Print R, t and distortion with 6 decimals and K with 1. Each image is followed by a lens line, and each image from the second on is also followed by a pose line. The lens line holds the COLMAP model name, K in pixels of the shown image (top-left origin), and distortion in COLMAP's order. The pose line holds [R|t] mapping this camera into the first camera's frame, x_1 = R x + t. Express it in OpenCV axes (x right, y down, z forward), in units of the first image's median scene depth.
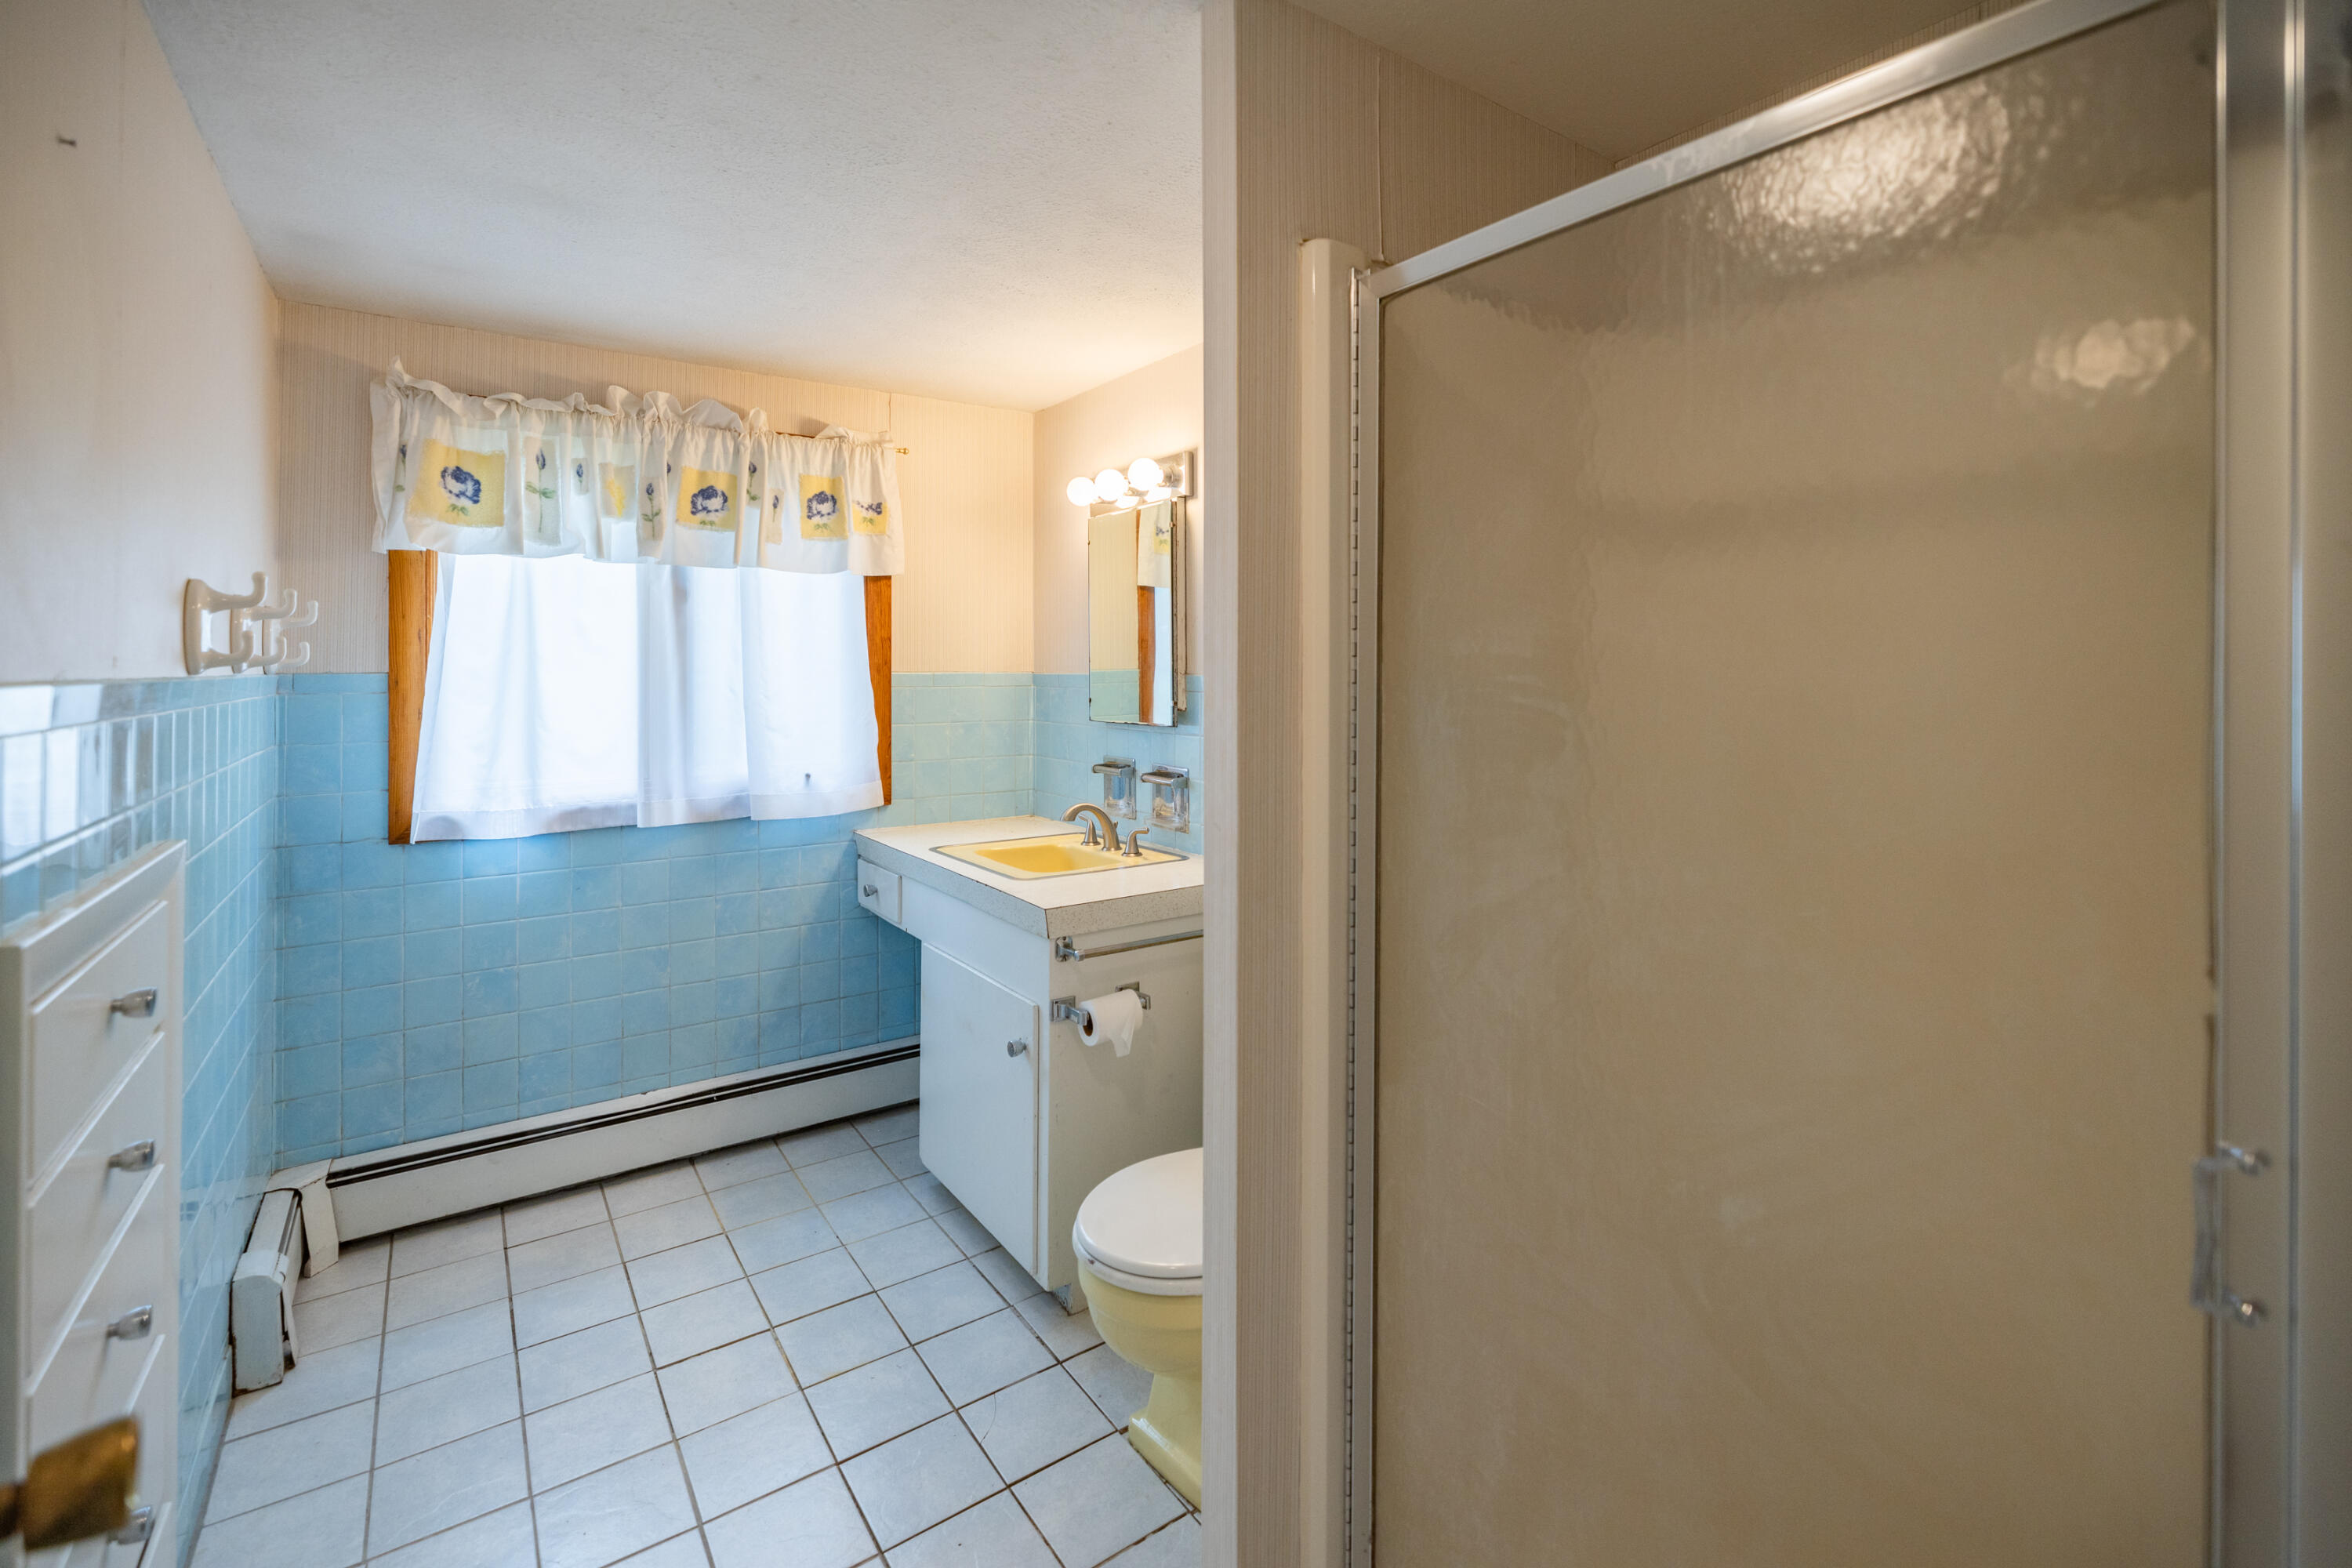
lens RADIAL K [[1042.7, 0, 1177.2], [0, 1042.7, 662.8], [0, 0, 1]] dist [0.001249, 0.000059]
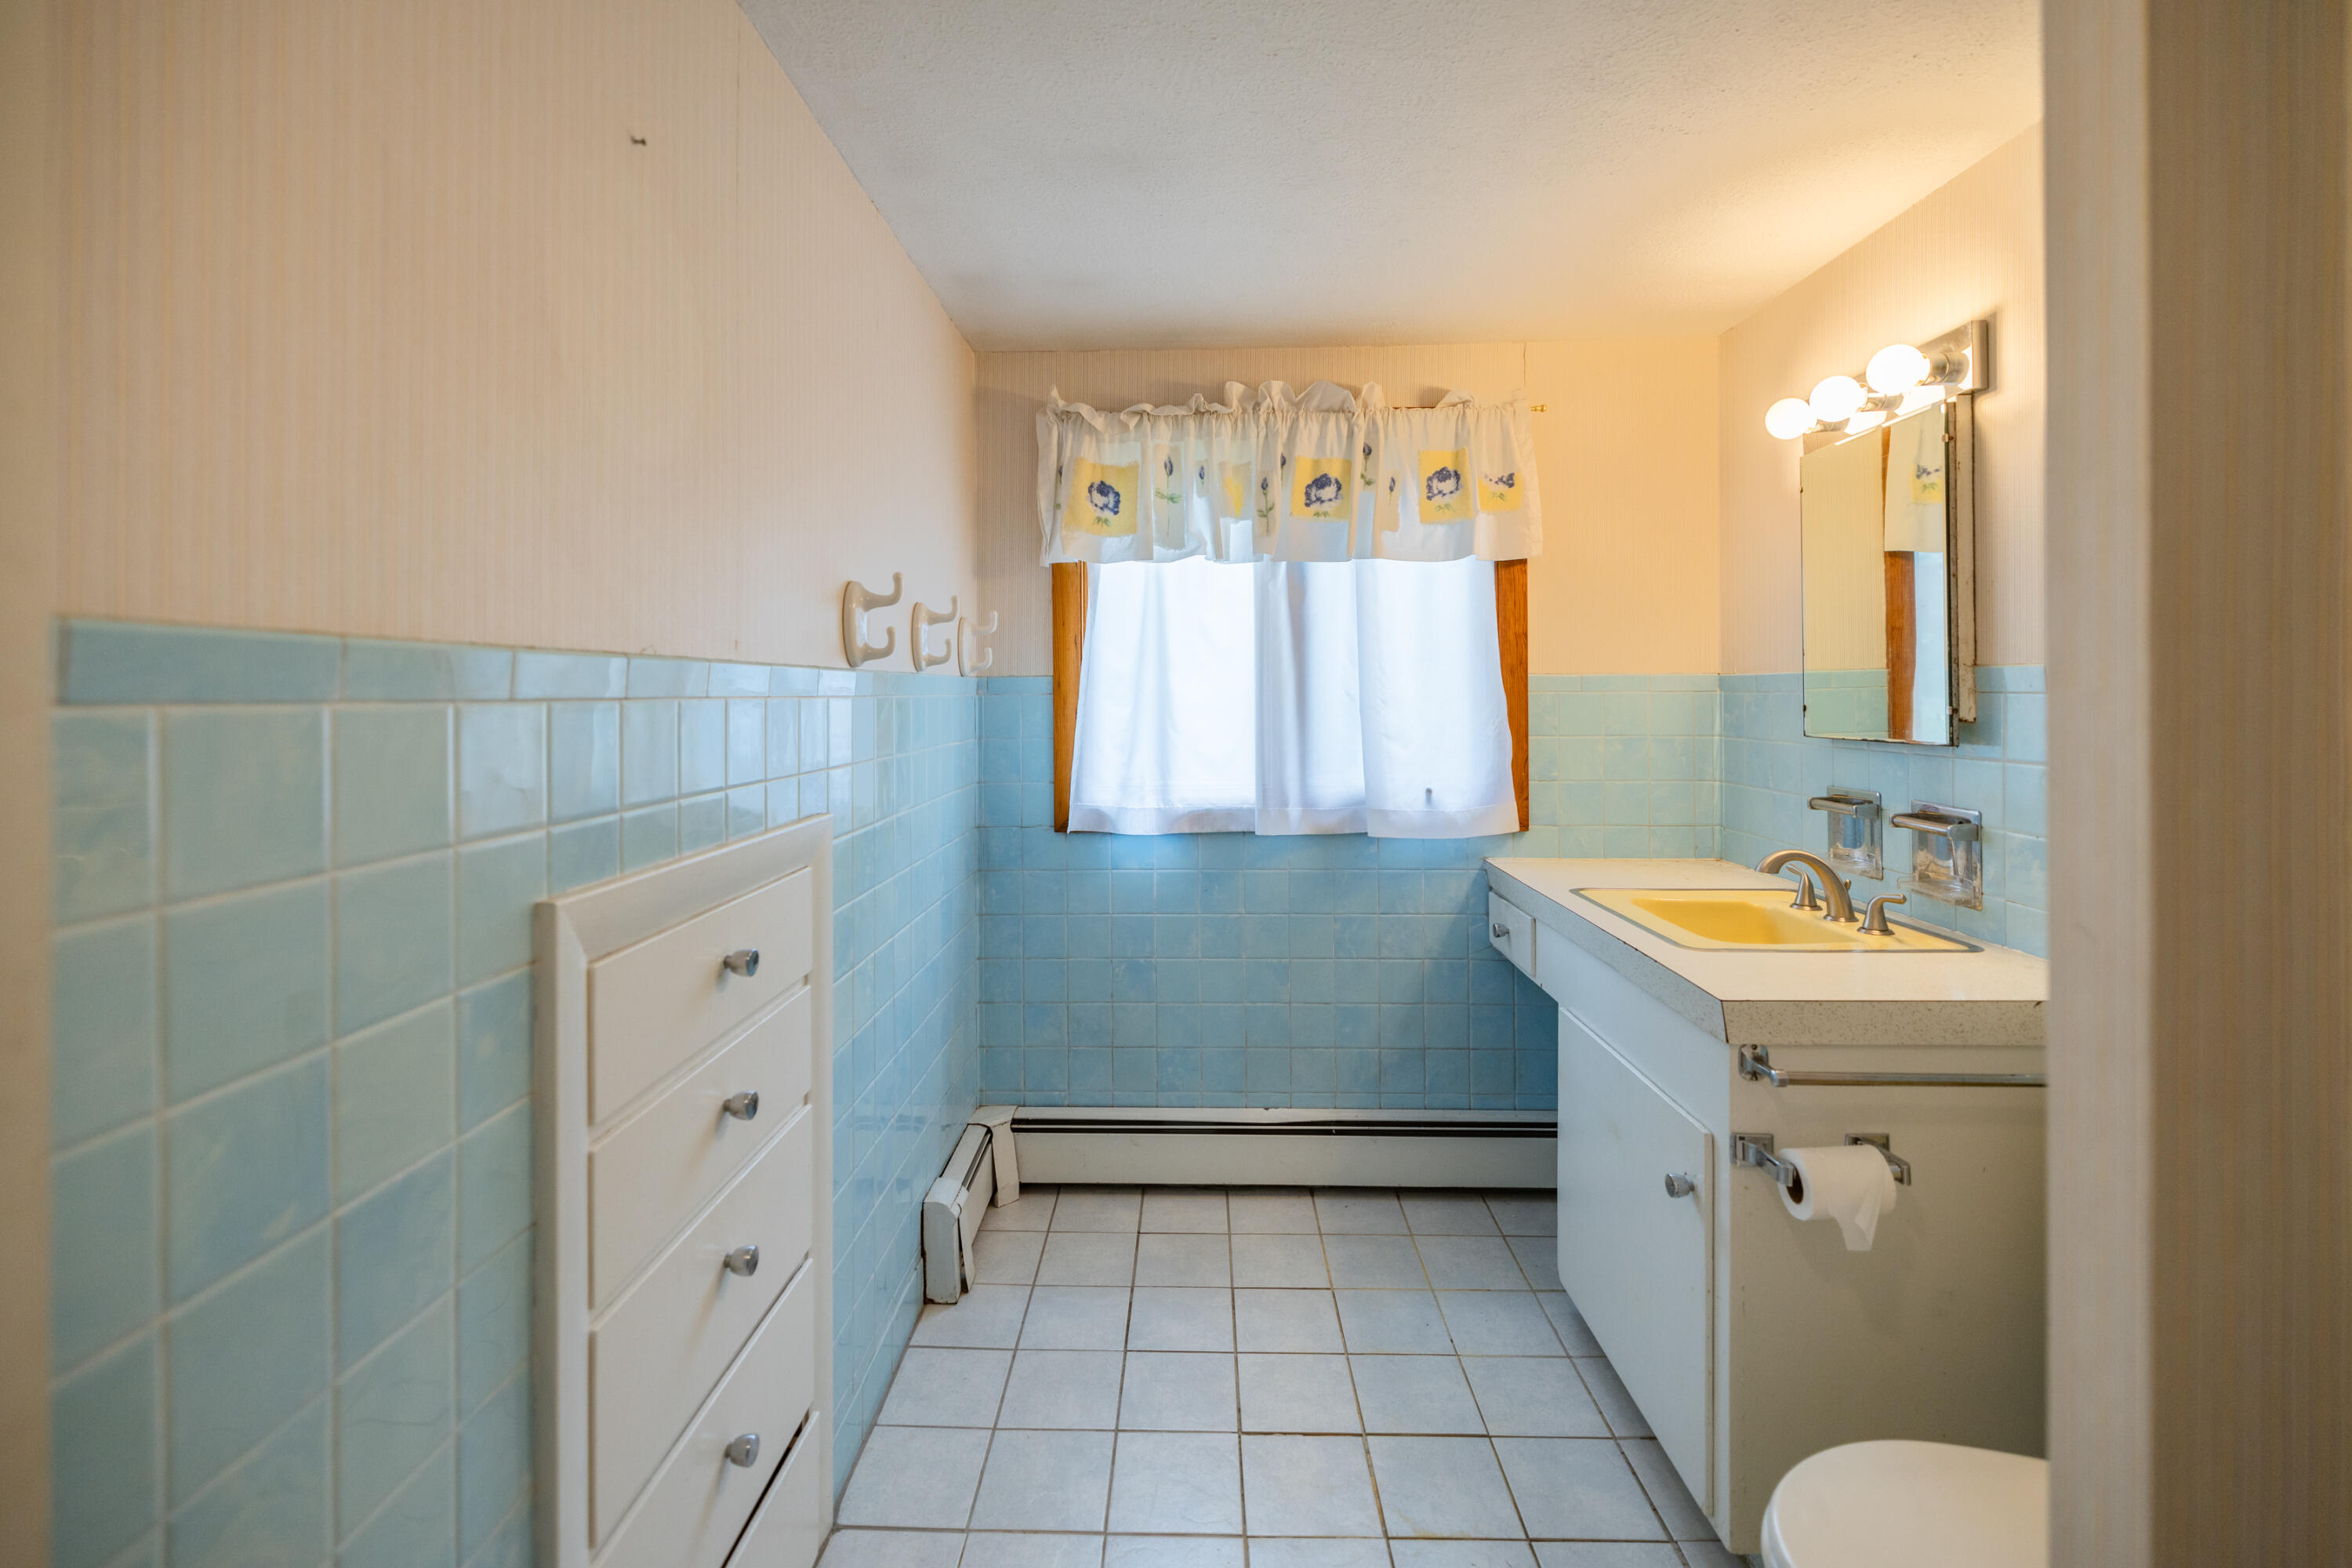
lens RADIAL K [[1011.1, 0, 1175.9], [0, 1011.1, 699.1], [0, 0, 1]] dist [0.002078, -0.000120]
pose [[0.795414, -0.003262, -0.606058, -0.005684], [0.008591, 0.999946, 0.005893, 0.023817], [0.606006, -0.009894, 0.795399, 0.195523]]
